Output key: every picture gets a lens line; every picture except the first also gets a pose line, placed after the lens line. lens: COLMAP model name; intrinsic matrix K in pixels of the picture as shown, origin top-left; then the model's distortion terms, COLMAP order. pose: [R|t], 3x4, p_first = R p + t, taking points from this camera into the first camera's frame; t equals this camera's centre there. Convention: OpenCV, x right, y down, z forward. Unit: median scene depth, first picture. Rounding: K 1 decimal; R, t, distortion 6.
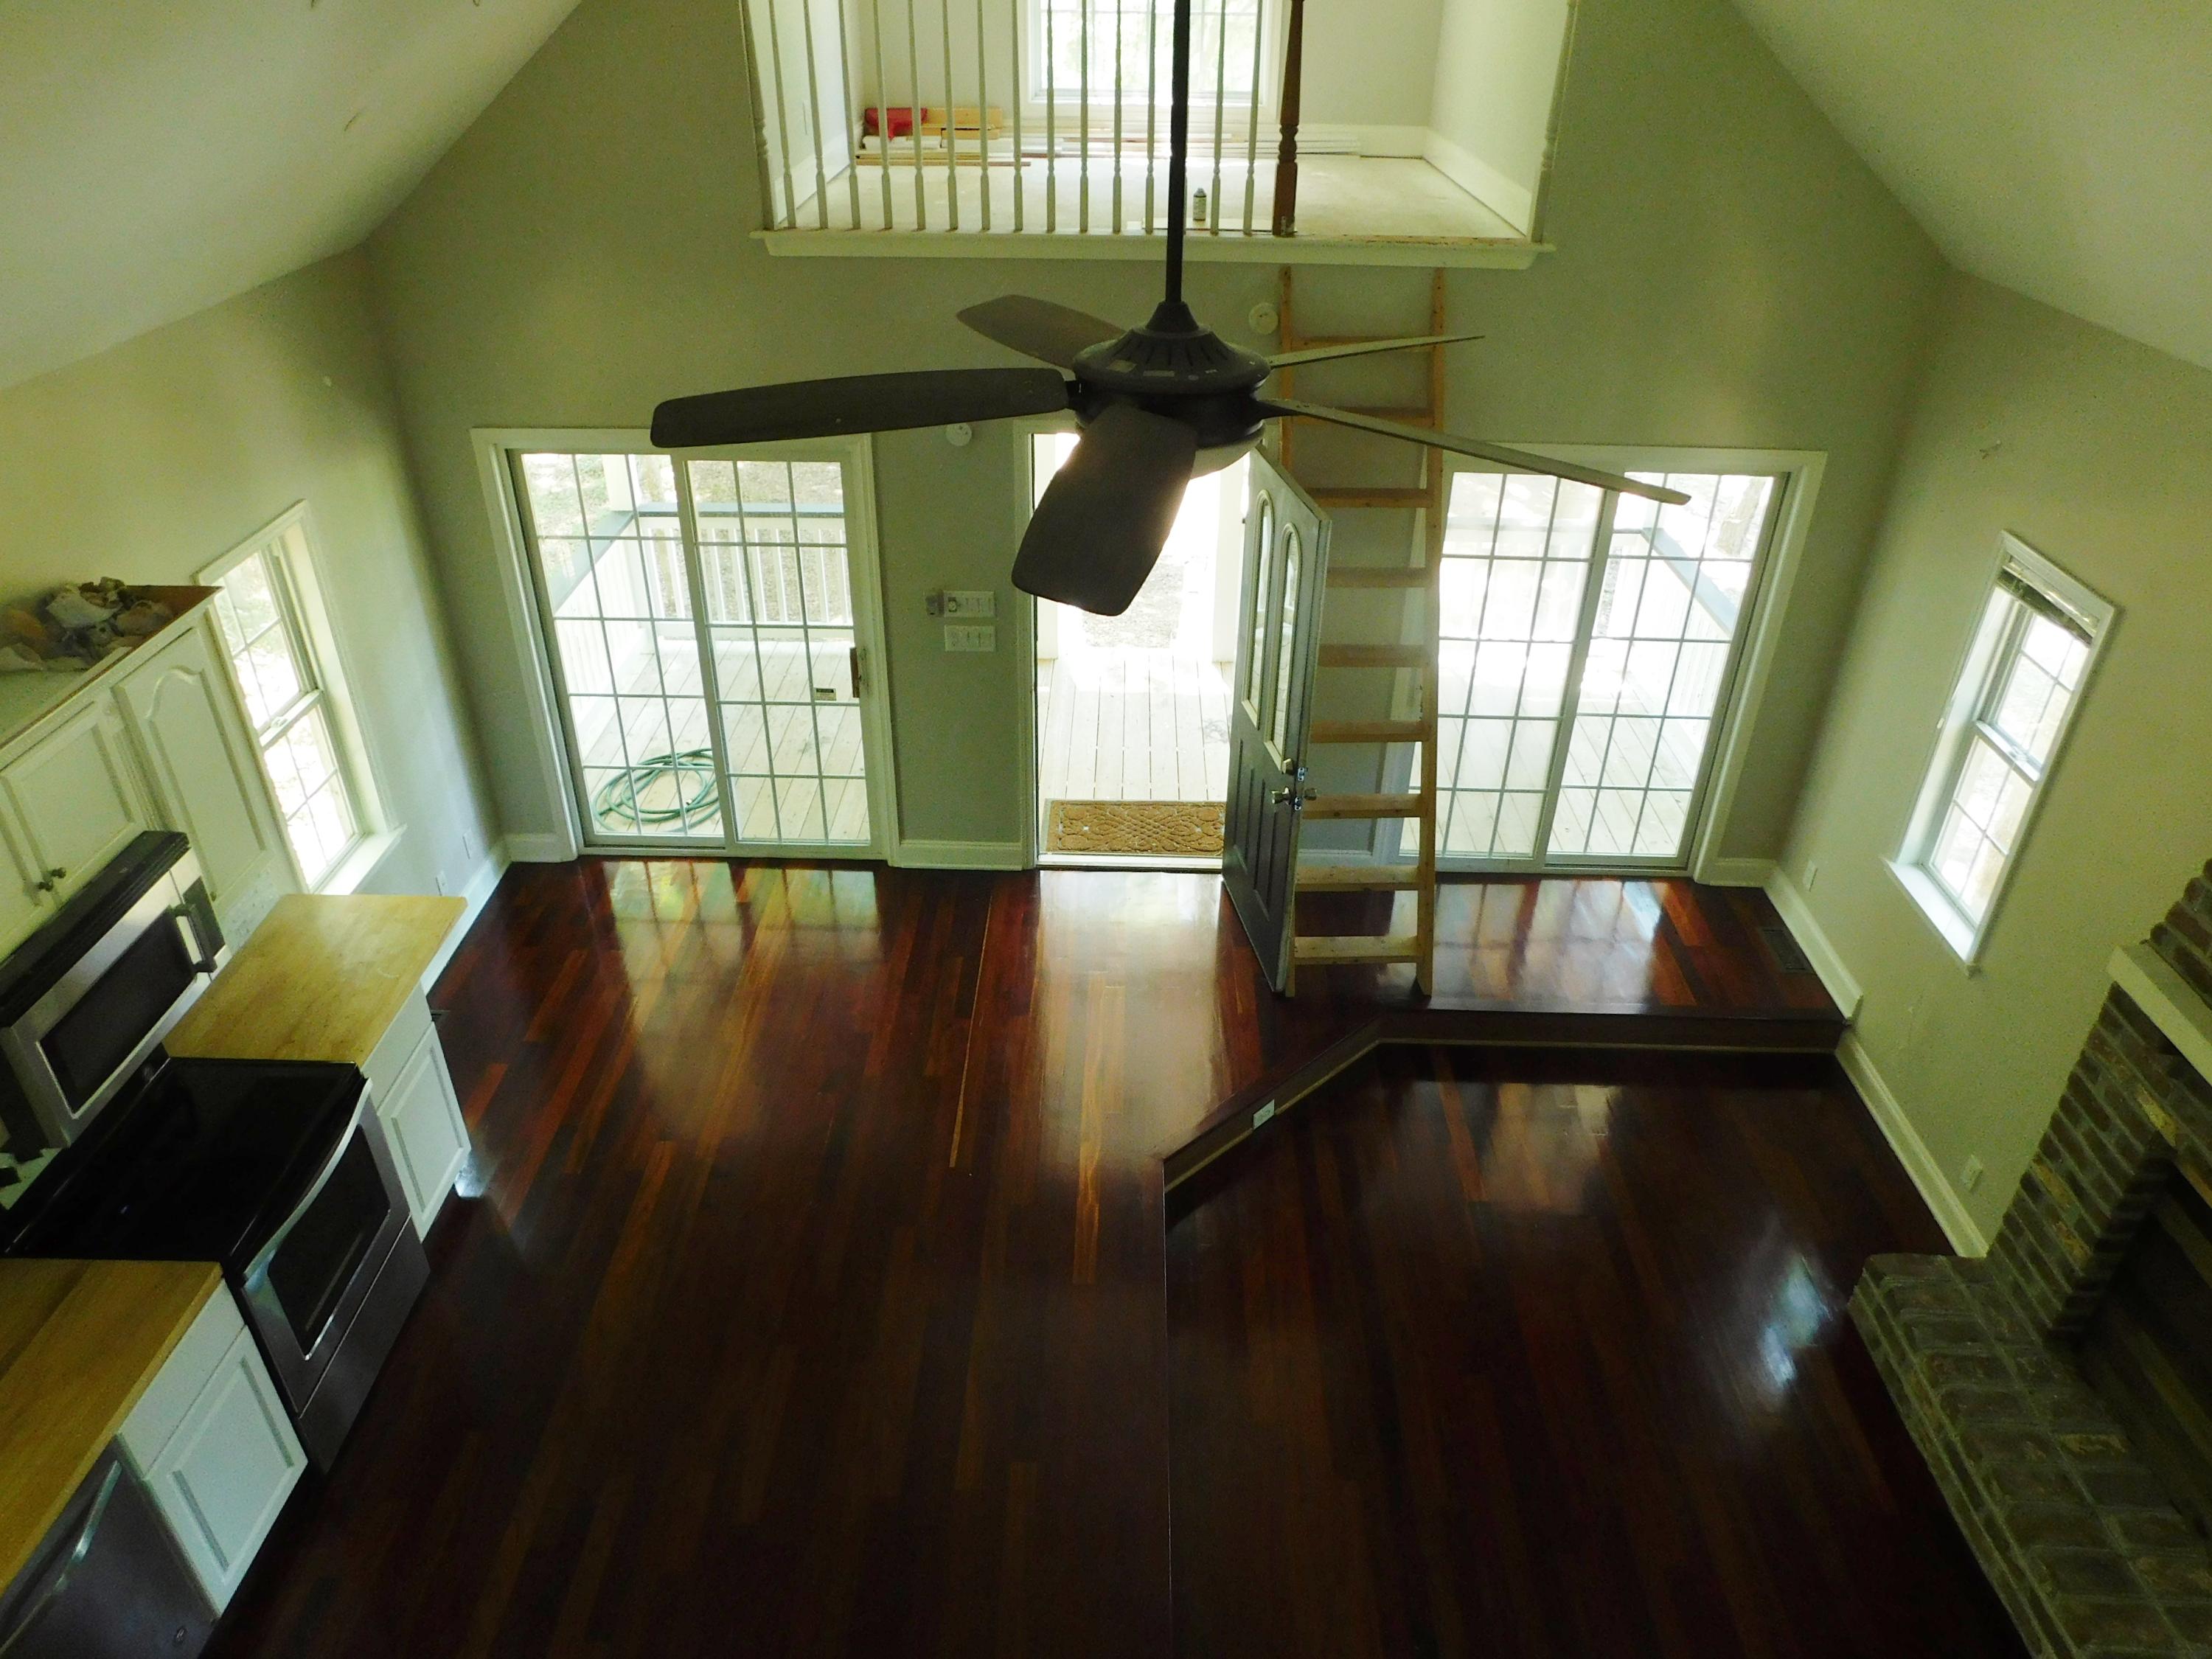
lens RADIAL K [[1493.4, 0, 1091.3], [0, 1493.4, 841.6], [0, 0, 1]] dist [-0.059447, 0.057613]
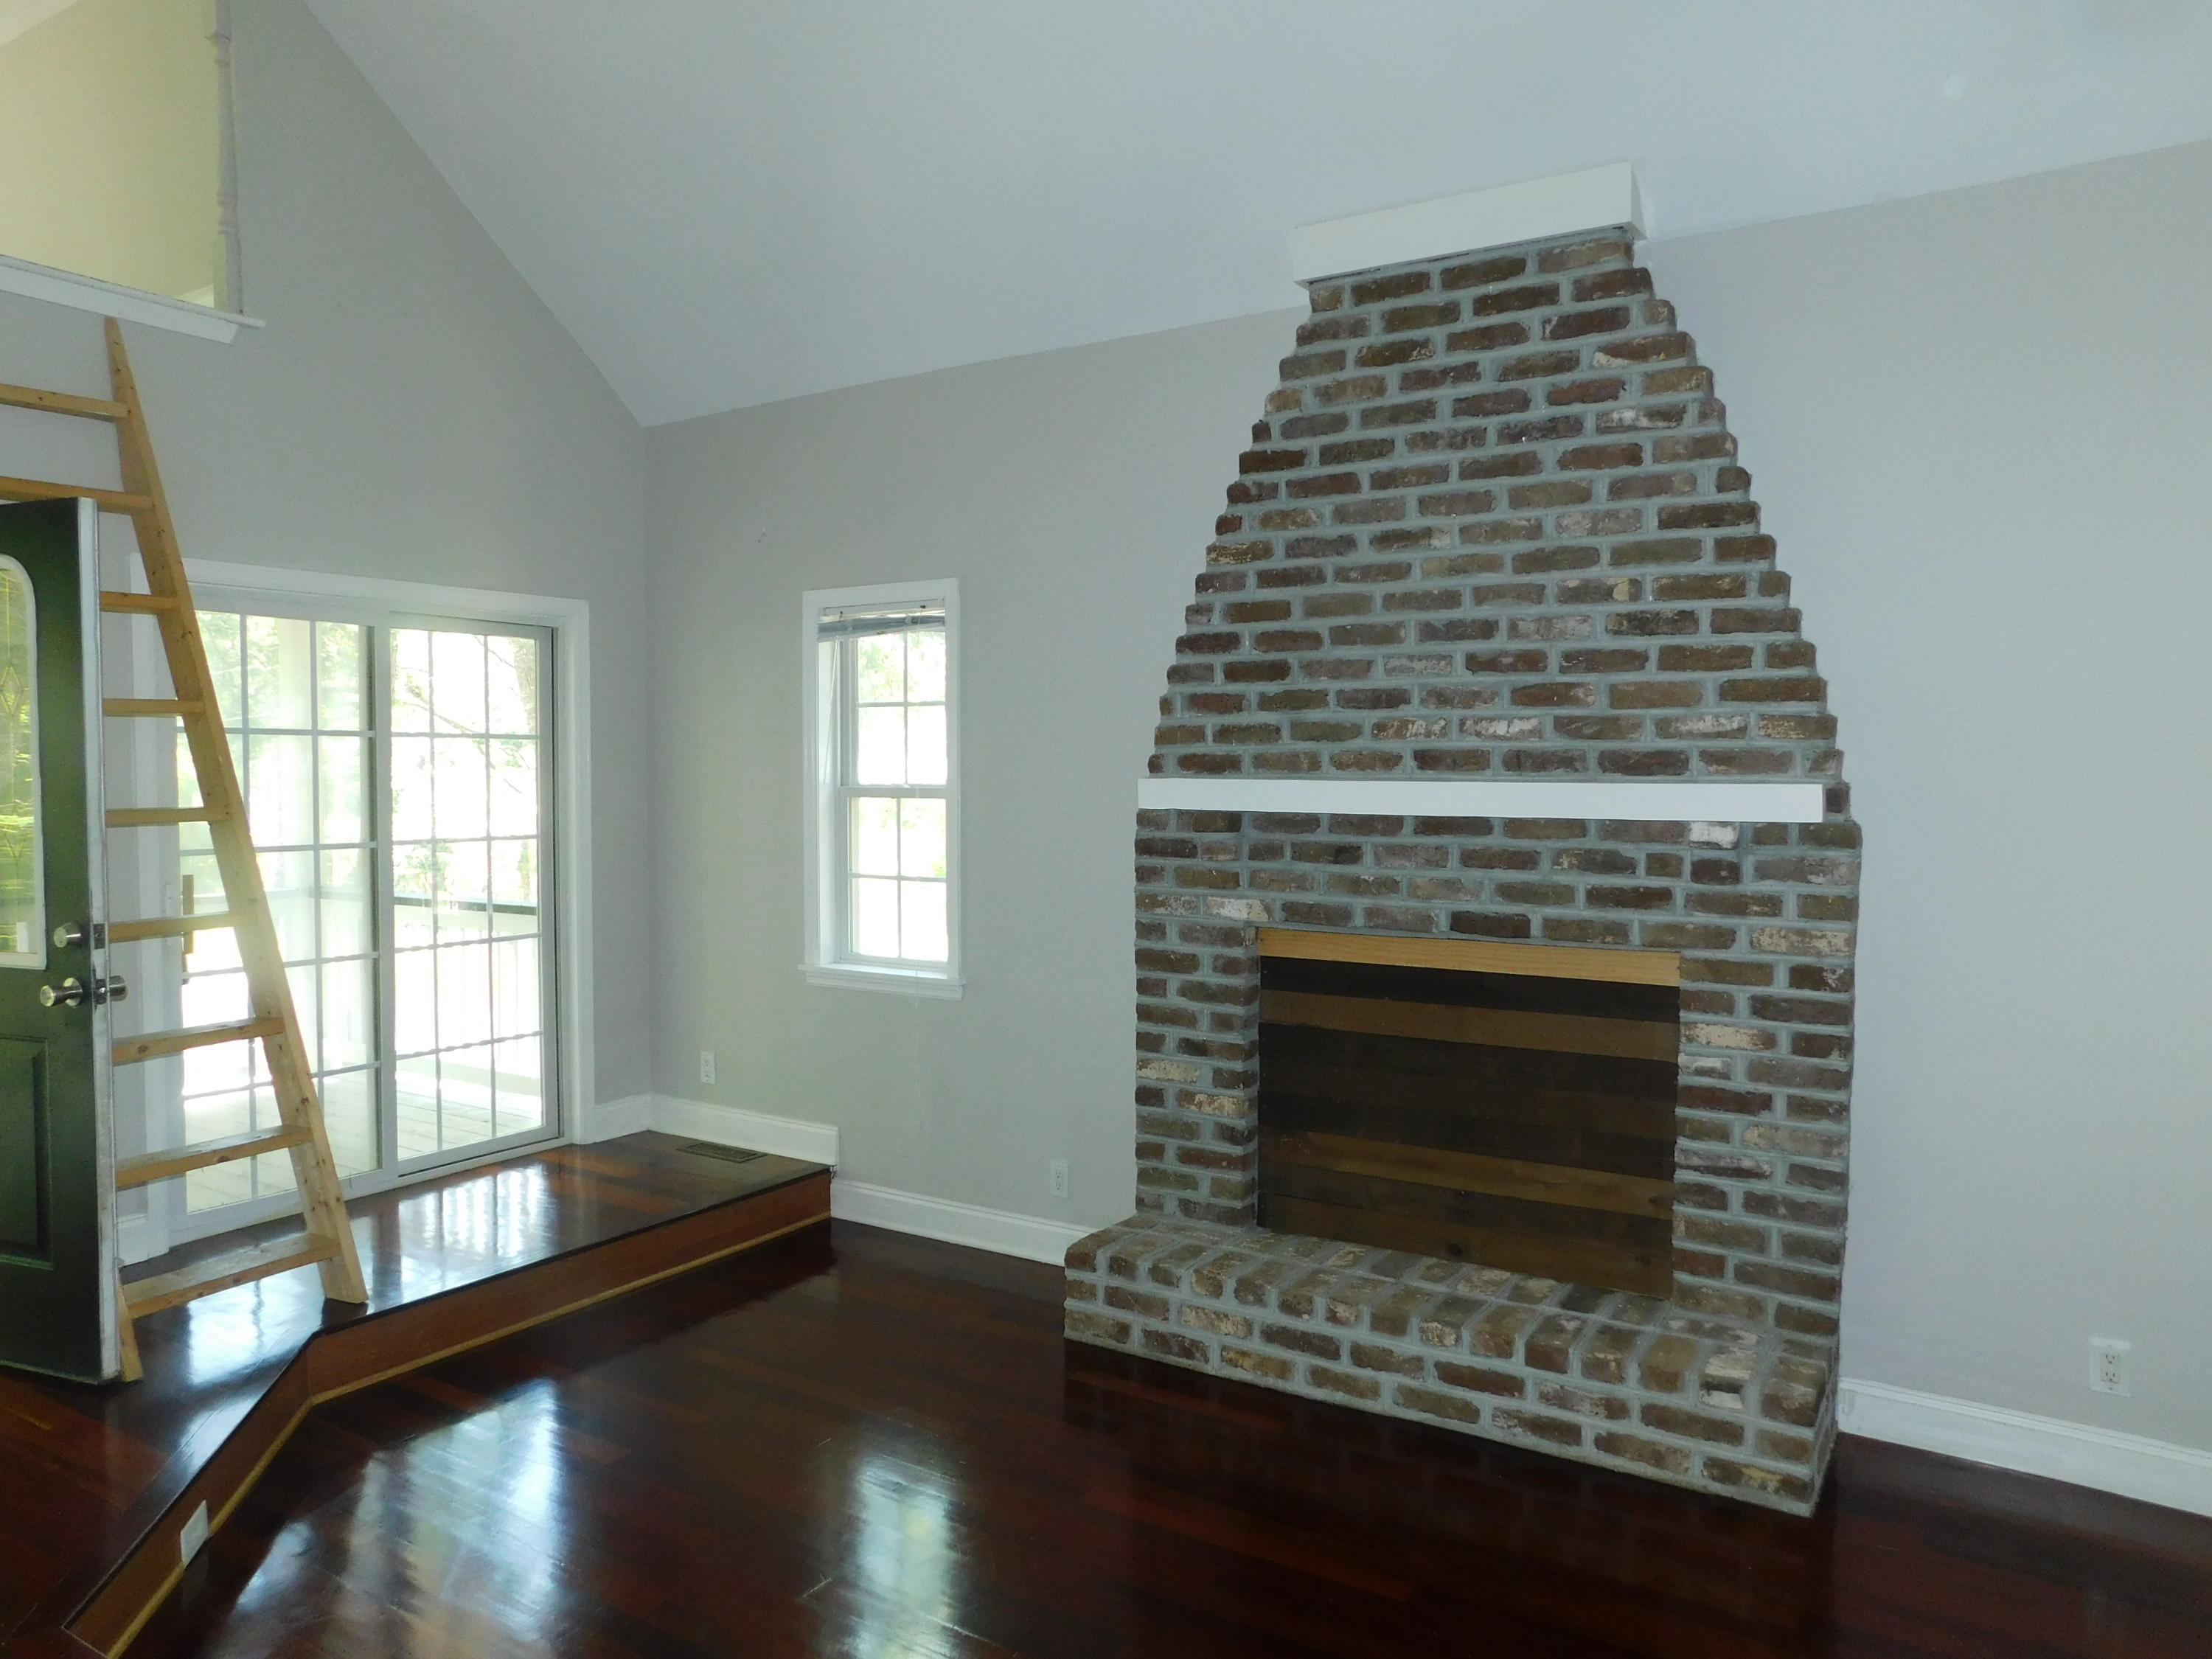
lens RADIAL K [[1493.4, 0, 1109.1], [0, 1493.4, 835.8], [0, 0, 1]] dist [-0.059447, 0.057613]
pose [[0.520286, -0.052916, 0.852351, -0.139595], [0.459881, 0.858363, -0.227428, 0.221410], [-0.719592, 0.510307, 0.470929, 0.355215]]
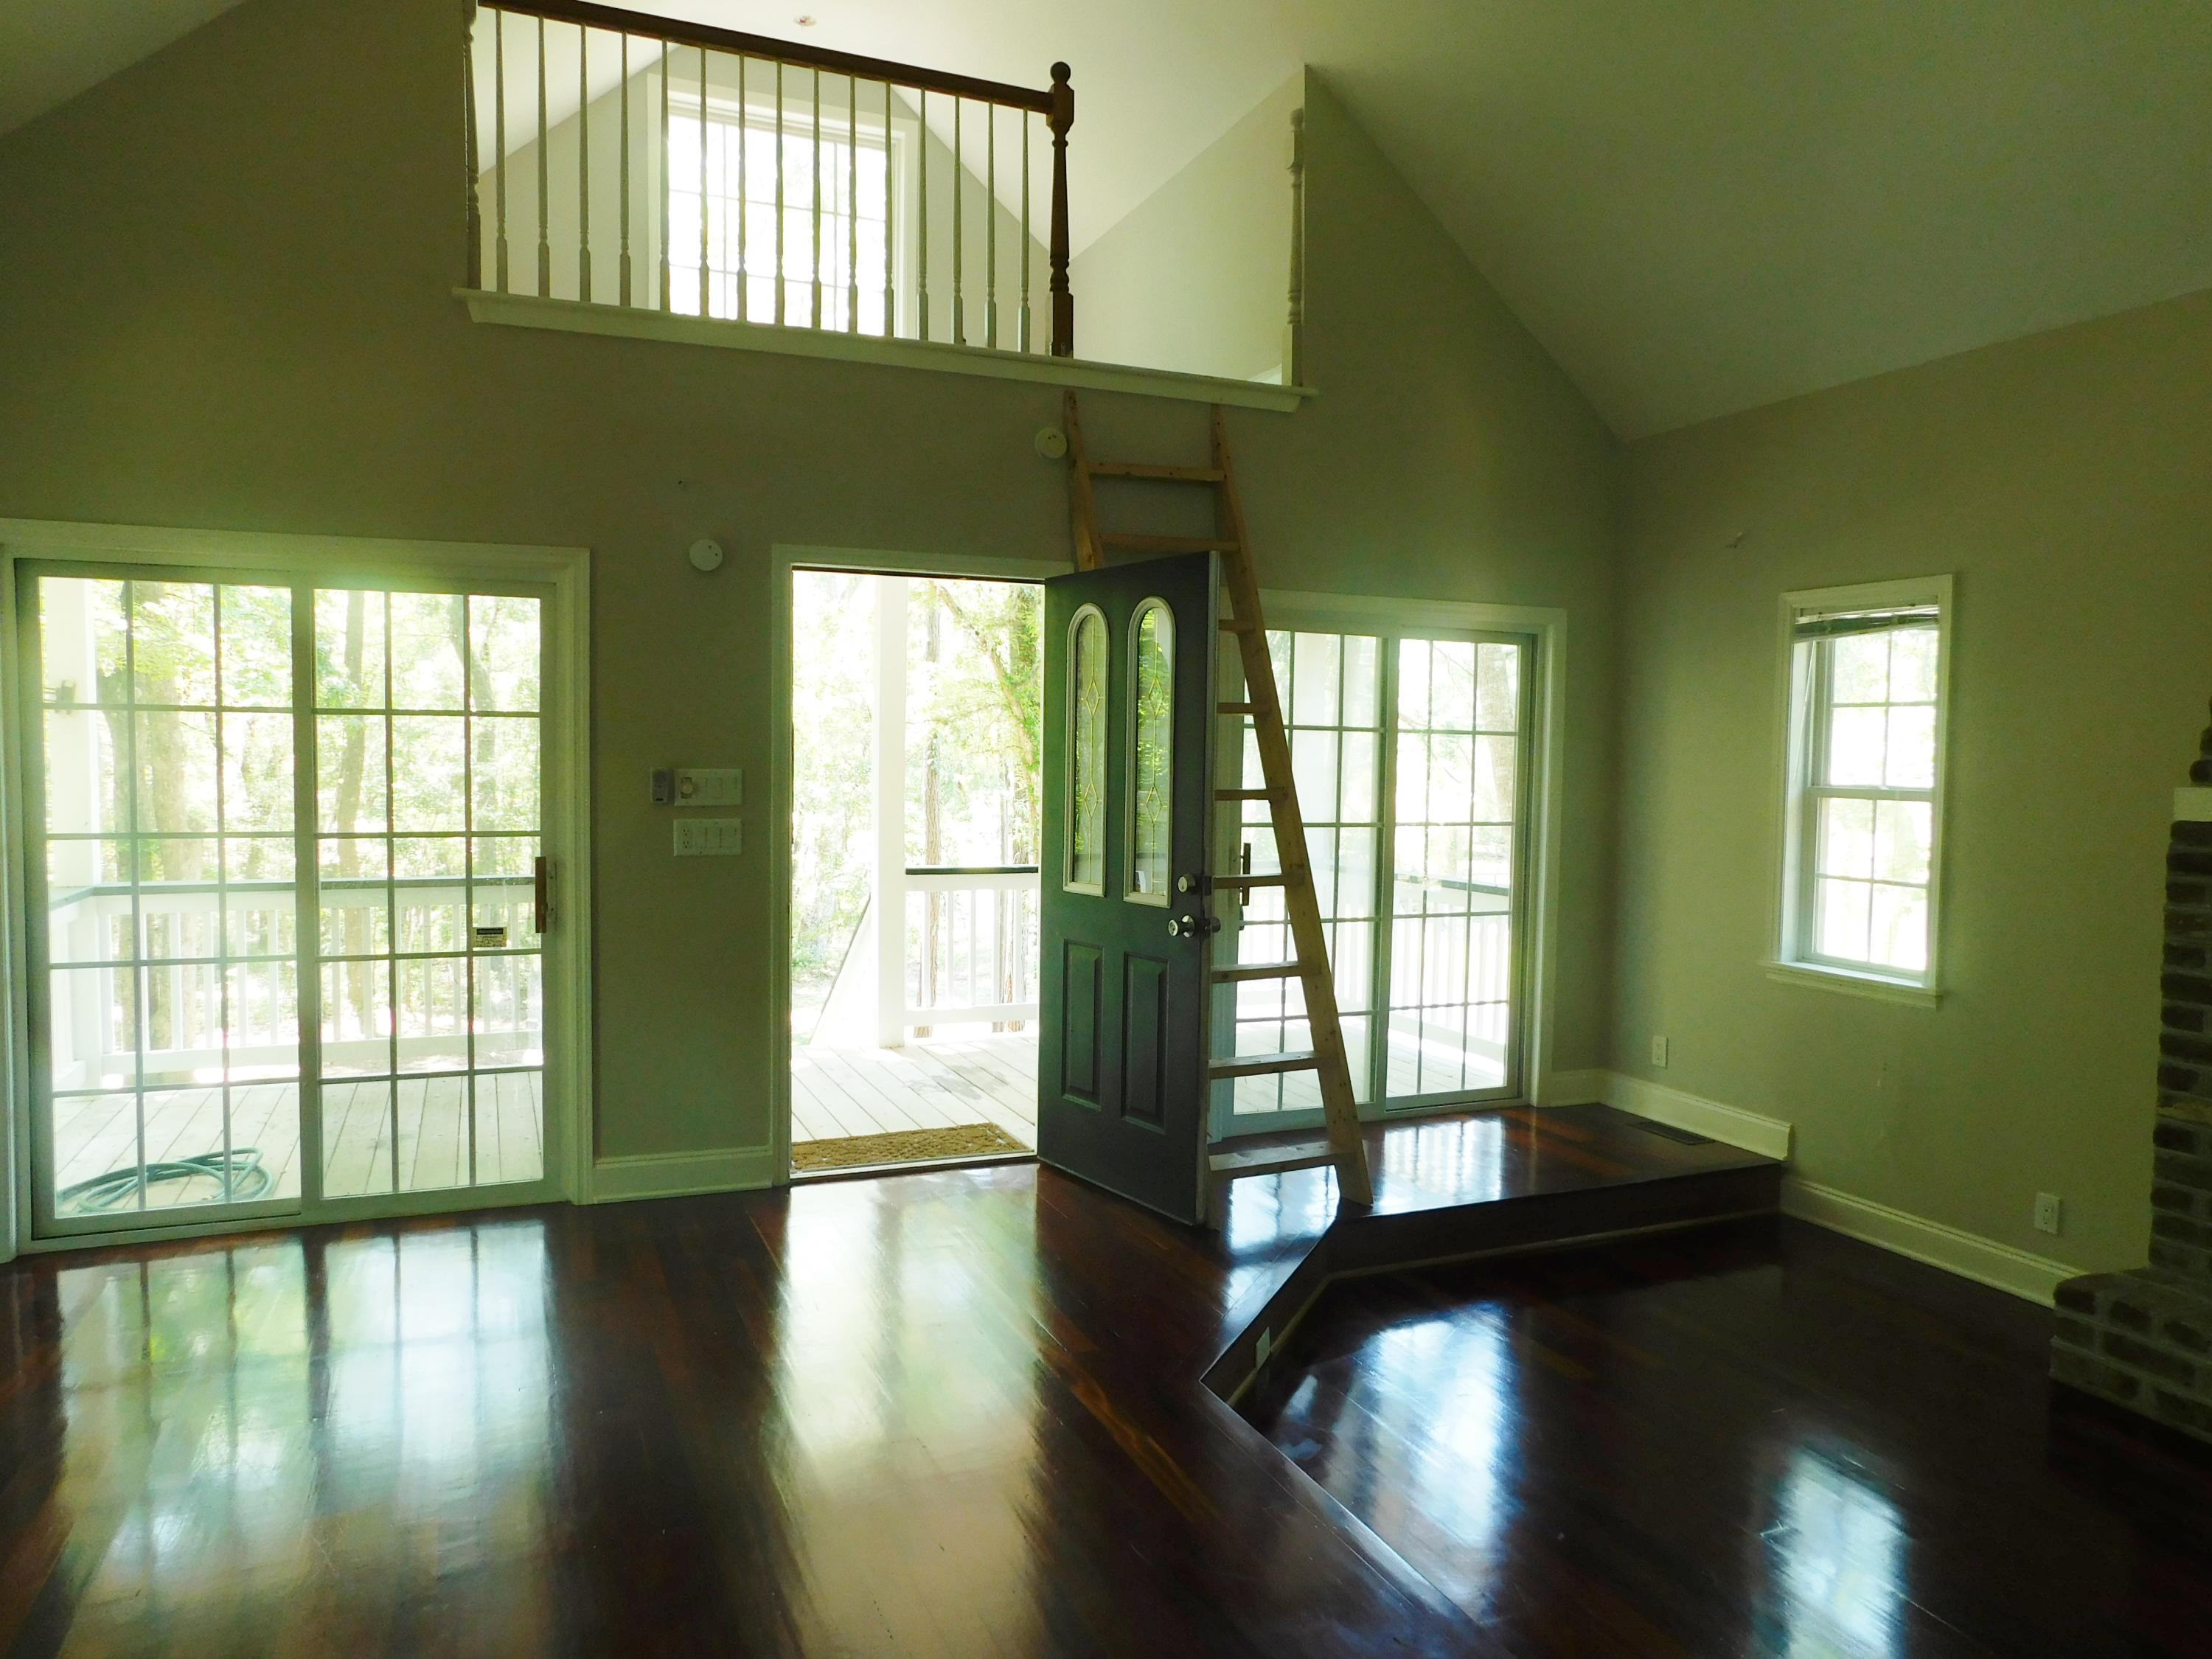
lens RADIAL K [[1493.4, 0, 1106.1], [0, 1493.4, 828.8], [0, 0, 1]] dist [-0.059447, 0.057613]
pose [[0.911702, -0.019246, 0.410401, -0.210240], [0.214104, 0.874801, -0.434606, 0.235986], [-0.350655, 0.484100, 0.801679, 0.326505]]
